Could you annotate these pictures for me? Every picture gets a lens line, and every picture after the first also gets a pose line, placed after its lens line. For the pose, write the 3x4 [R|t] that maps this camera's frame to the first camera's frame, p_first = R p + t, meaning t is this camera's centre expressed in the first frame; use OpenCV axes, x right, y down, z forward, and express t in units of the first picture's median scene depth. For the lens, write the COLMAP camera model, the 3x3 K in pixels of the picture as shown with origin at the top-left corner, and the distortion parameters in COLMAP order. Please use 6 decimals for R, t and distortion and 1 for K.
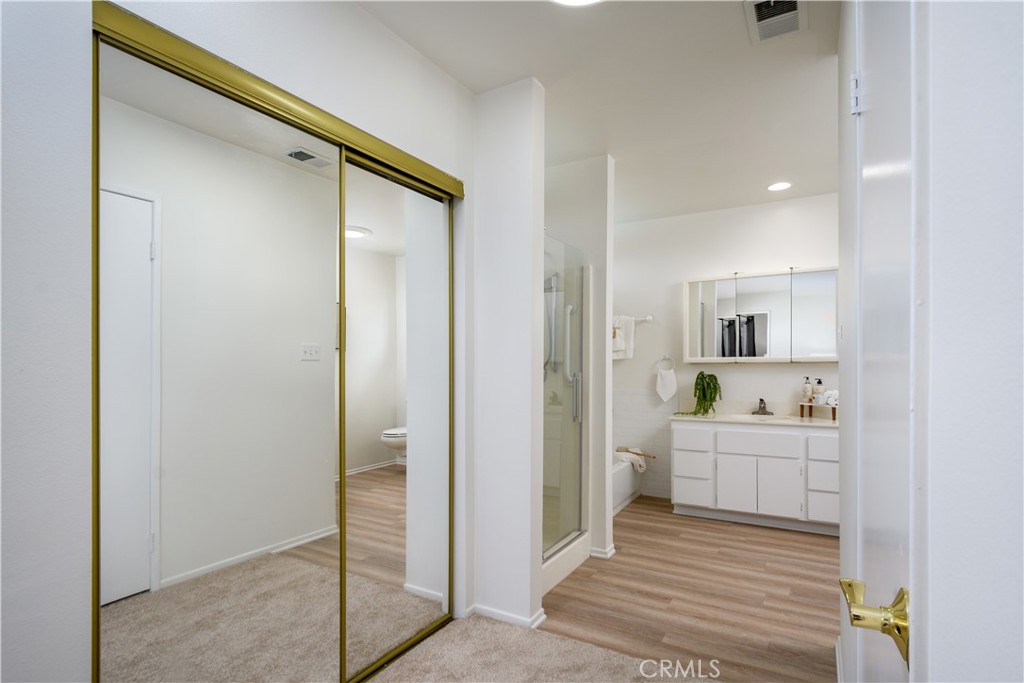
lens RADIAL K [[529.5, 0, 514.2], [0, 529.5, 358.8], [0, 0, 1]] dist [-0.003974, -0.000148]
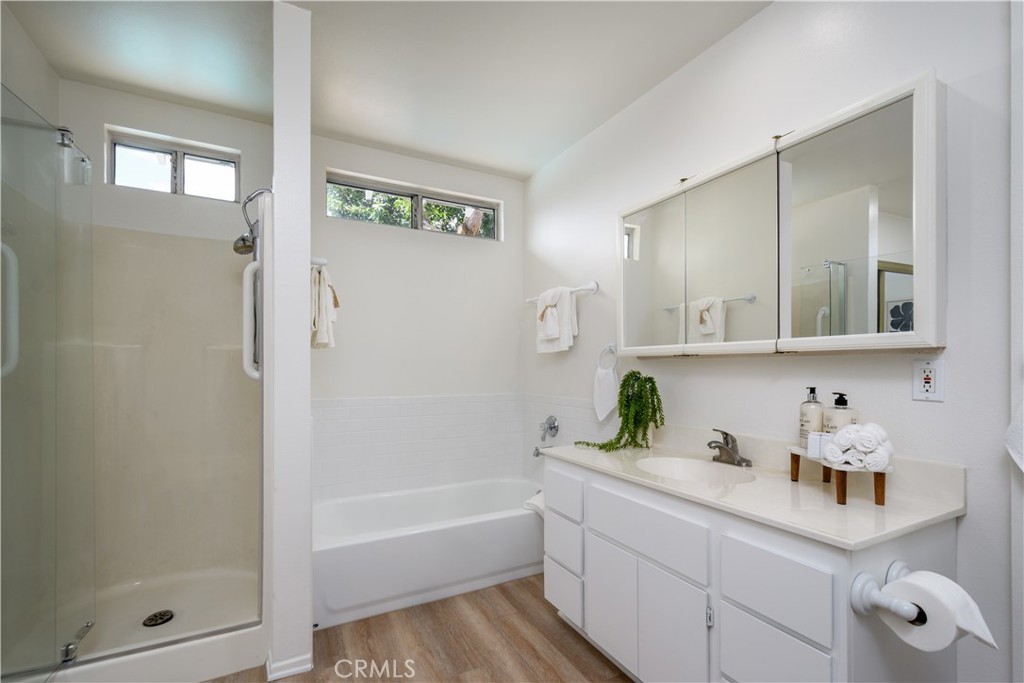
lens RADIAL K [[469.0, 0, 495.6], [0, 469.0, 363.8], [0, 0, 1]] dist [0.009740, -0.000113]
pose [[0.837364, 0.002663, -0.546639, 0.541518], [0.001355, 0.999975, 0.006946, 0.012583], [0.546644, -0.006557, 0.837339, 0.542459]]
